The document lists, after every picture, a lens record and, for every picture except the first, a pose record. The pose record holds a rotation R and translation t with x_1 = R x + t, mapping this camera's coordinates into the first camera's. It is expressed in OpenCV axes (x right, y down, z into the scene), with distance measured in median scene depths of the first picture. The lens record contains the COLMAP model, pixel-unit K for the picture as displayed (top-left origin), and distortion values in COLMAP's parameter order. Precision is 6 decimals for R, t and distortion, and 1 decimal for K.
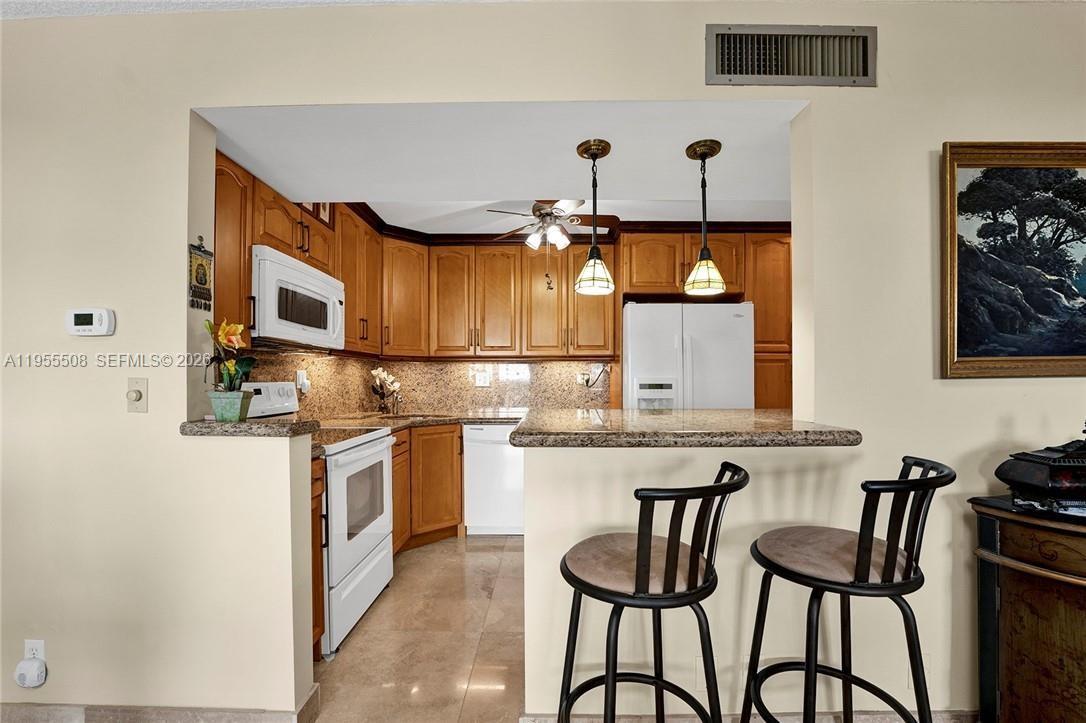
lens RADIAL K [[449.3, 0, 540.2], [0, 449.3, 380.6], [0, 0, 1]] dist [-0.031219, 0.003838]
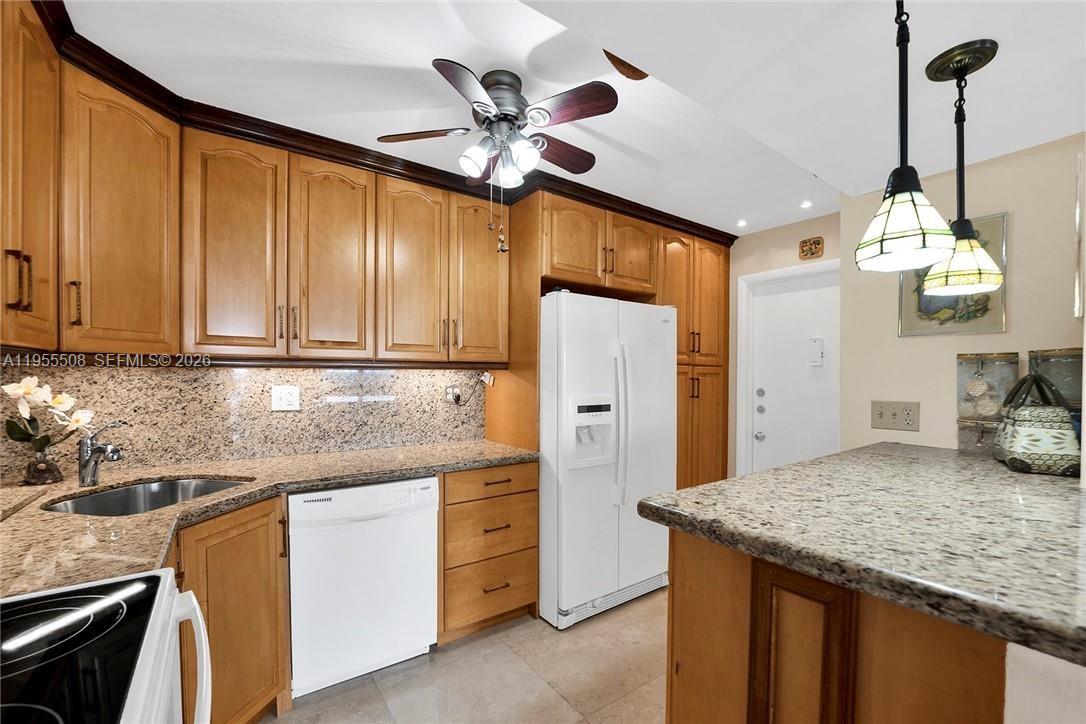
lens RADIAL K [[449.3, 0, 534.7], [0, 449.3, 380.8], [0, 0, 1]] dist [-0.031219, 0.003838]
pose [[0.809756, -0.002193, 0.586763, -0.278792], [-0.007177, 0.999881, 0.013641, -0.046109], [-0.586723, -0.015257, 0.809644, 0.505595]]
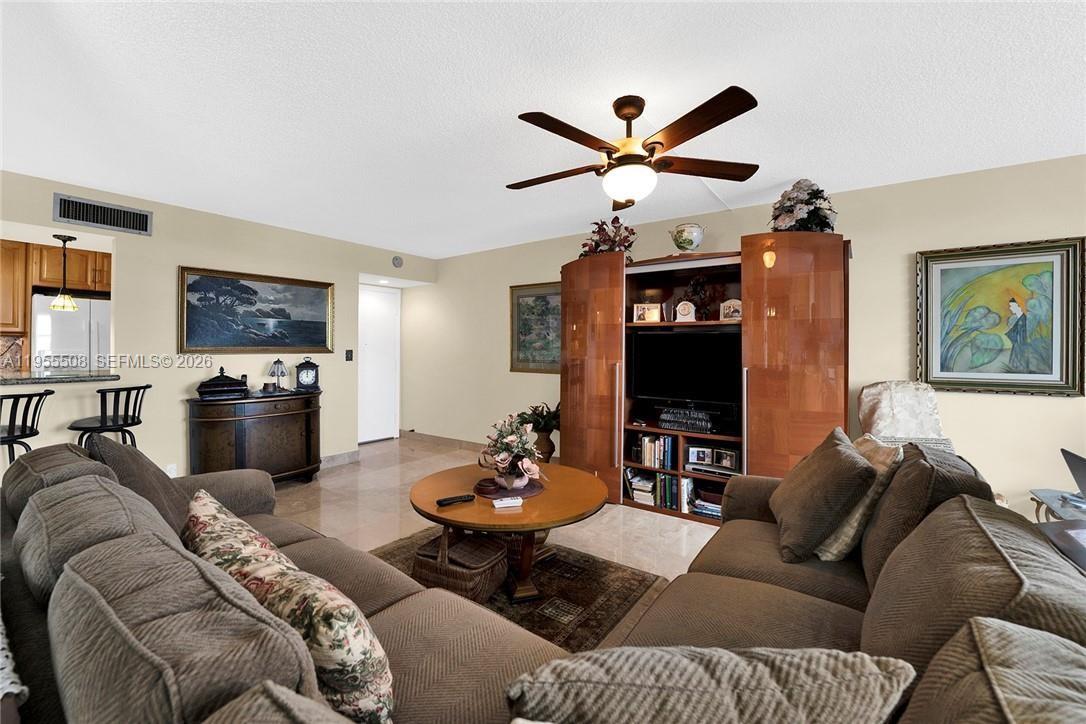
lens RADIAL K [[449.3, 0, 540.9], [0, 449.3, 350.9], [0, 0, 1]] dist [-0.031219, 0.003838]
pose [[0.571467, 0.004187, 0.820614, -0.001157], [-0.010185, 0.999946, 0.001991, -0.026178], [-0.820562, -0.009496, 0.571479, -1.078052]]
